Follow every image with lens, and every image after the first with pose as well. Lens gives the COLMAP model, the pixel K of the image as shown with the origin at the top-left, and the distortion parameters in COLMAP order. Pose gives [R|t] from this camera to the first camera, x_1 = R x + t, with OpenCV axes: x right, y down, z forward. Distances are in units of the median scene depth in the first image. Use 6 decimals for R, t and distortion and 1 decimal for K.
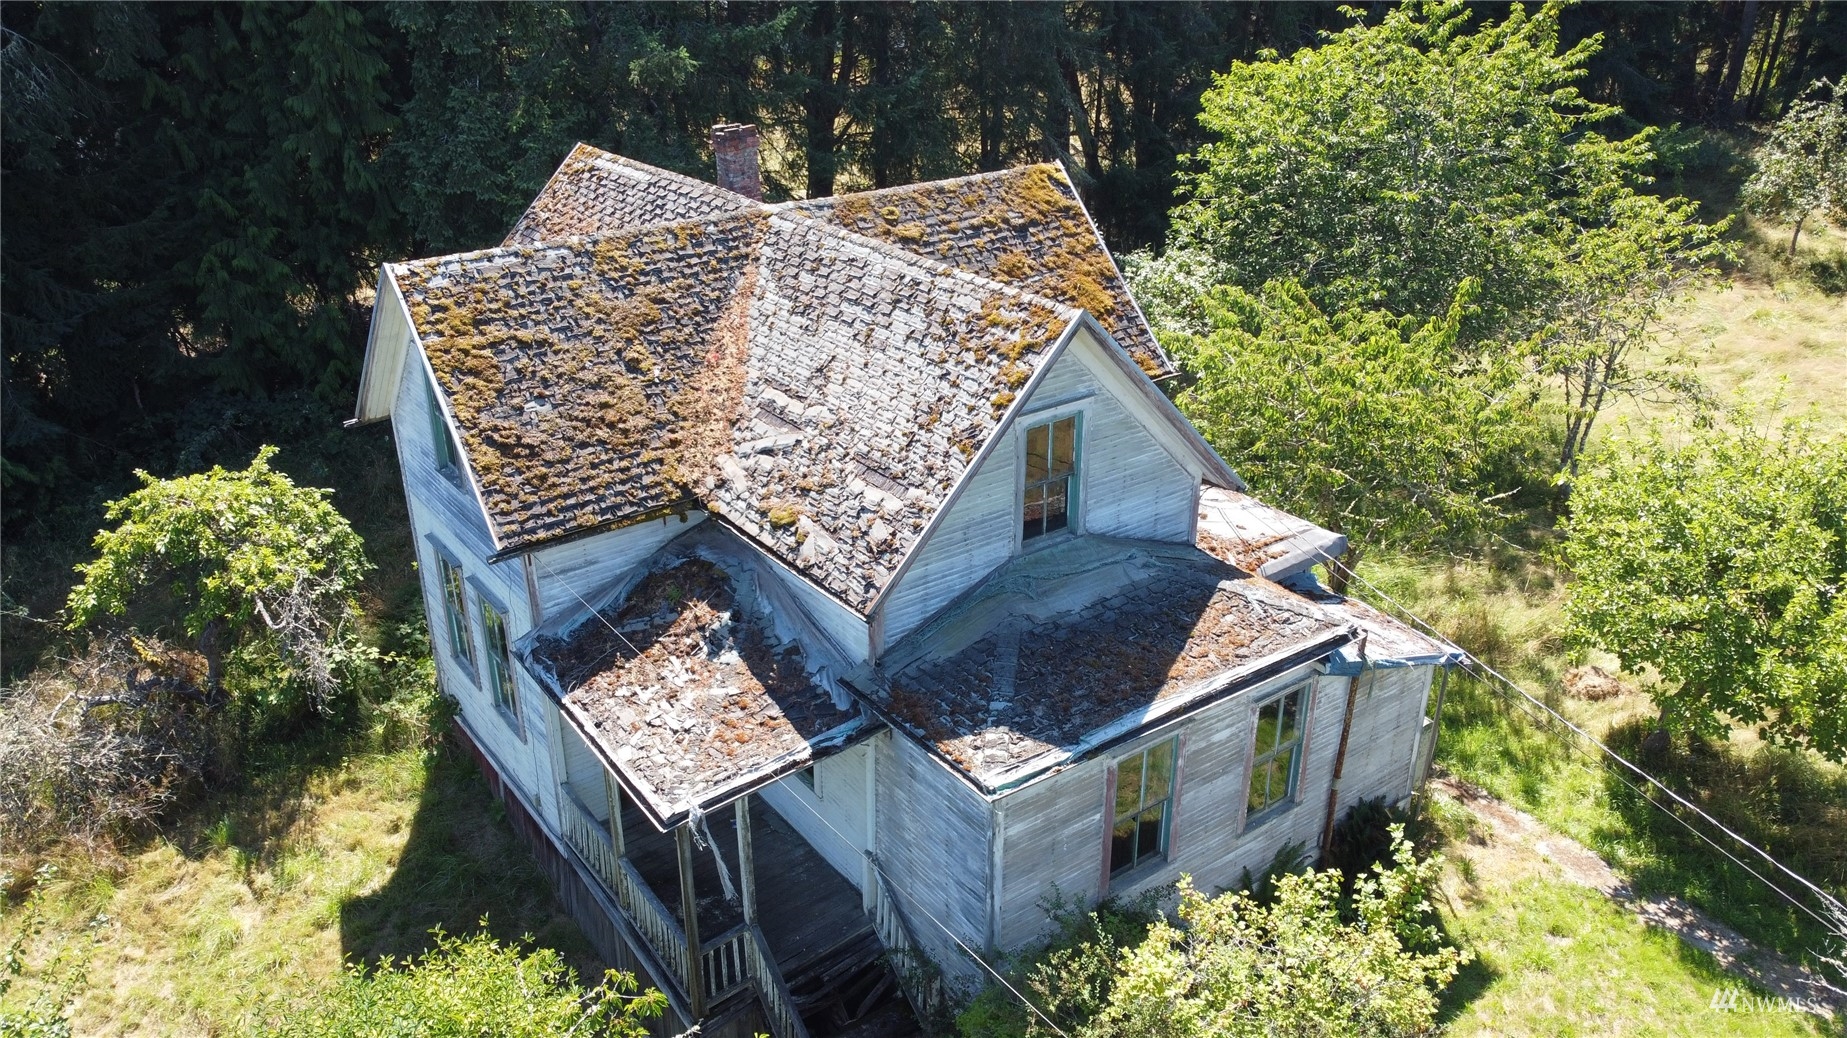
lens RADIAL K [[1401.5, 0, 933.6], [0, 1401.5, 519.0], [0, 0, 1]] dist [0.024219, -0.020391]
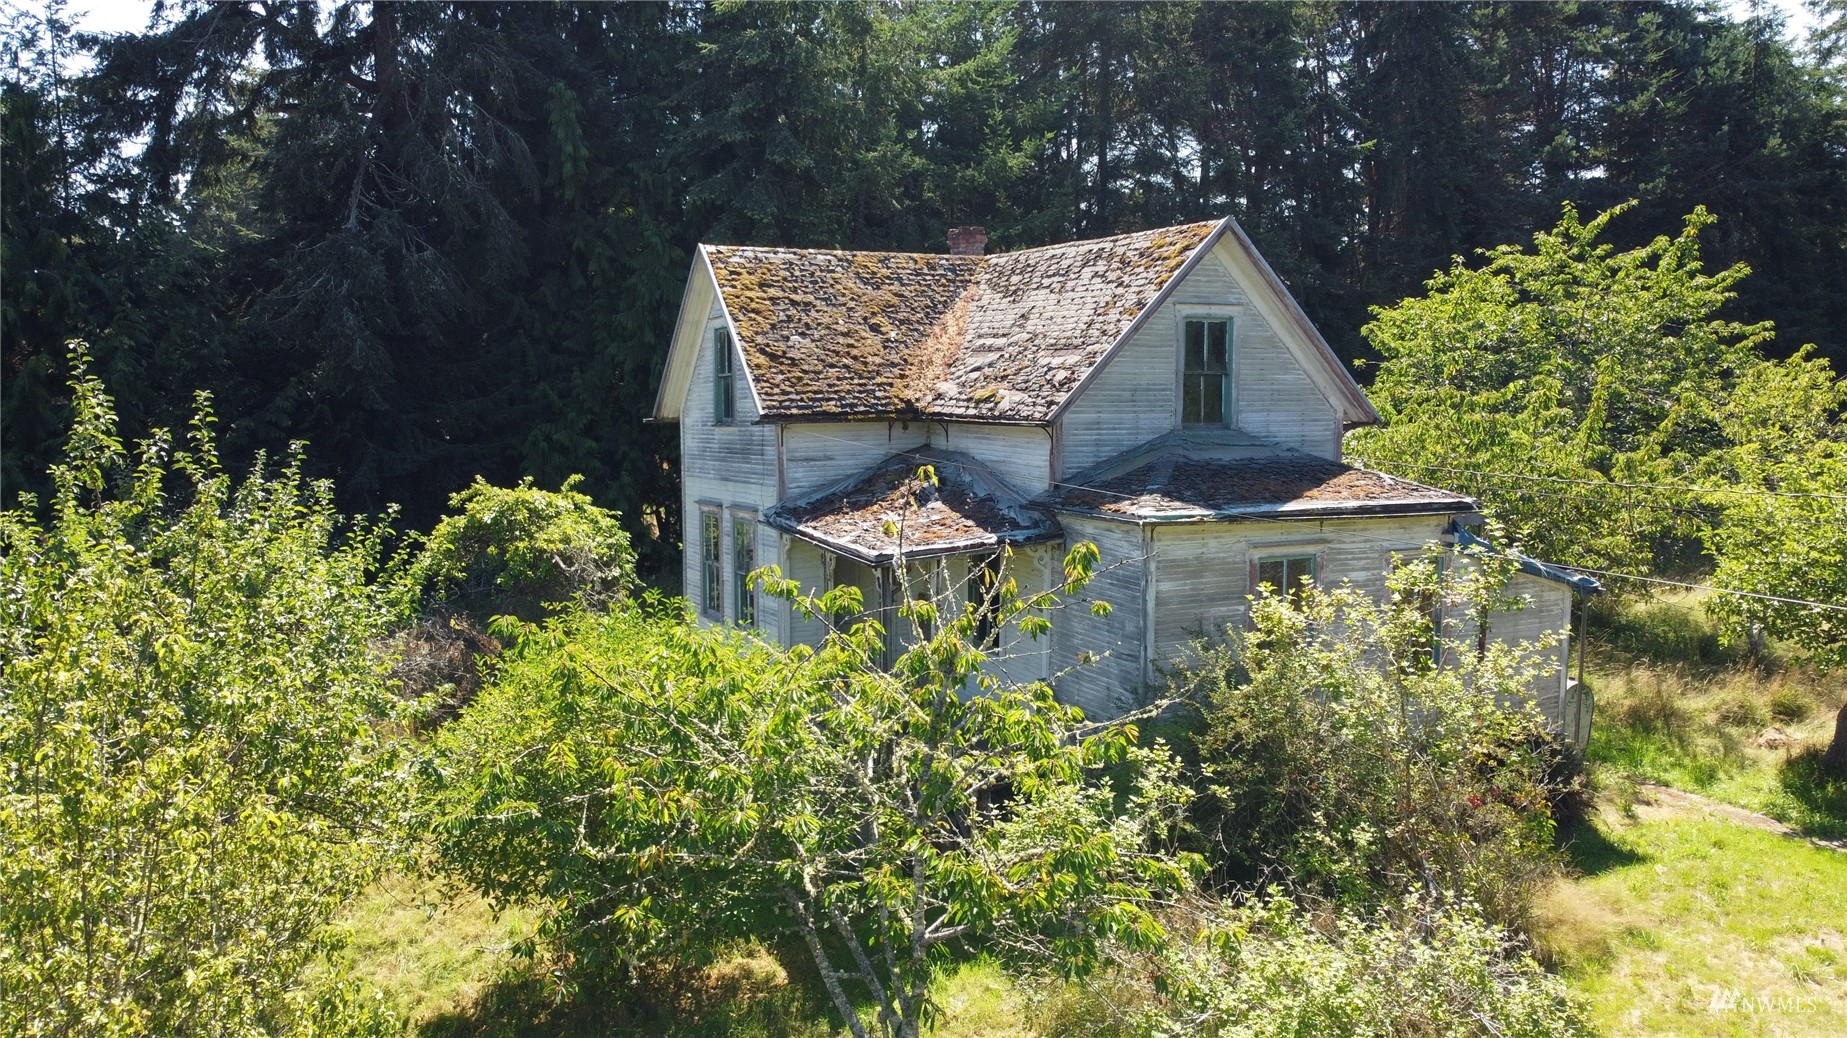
lens RADIAL K [[1401.5, 0, 933.6], [0, 1401.5, 519.0], [0, 0, 1]] dist [0.024219, -0.020391]
pose [[0.986843, 0.020029, -0.160437, 0.045507], [-0.071645, 0.943727, -0.322871, 0.475889], [0.144942, 0.330117, 0.932746, -0.117827]]
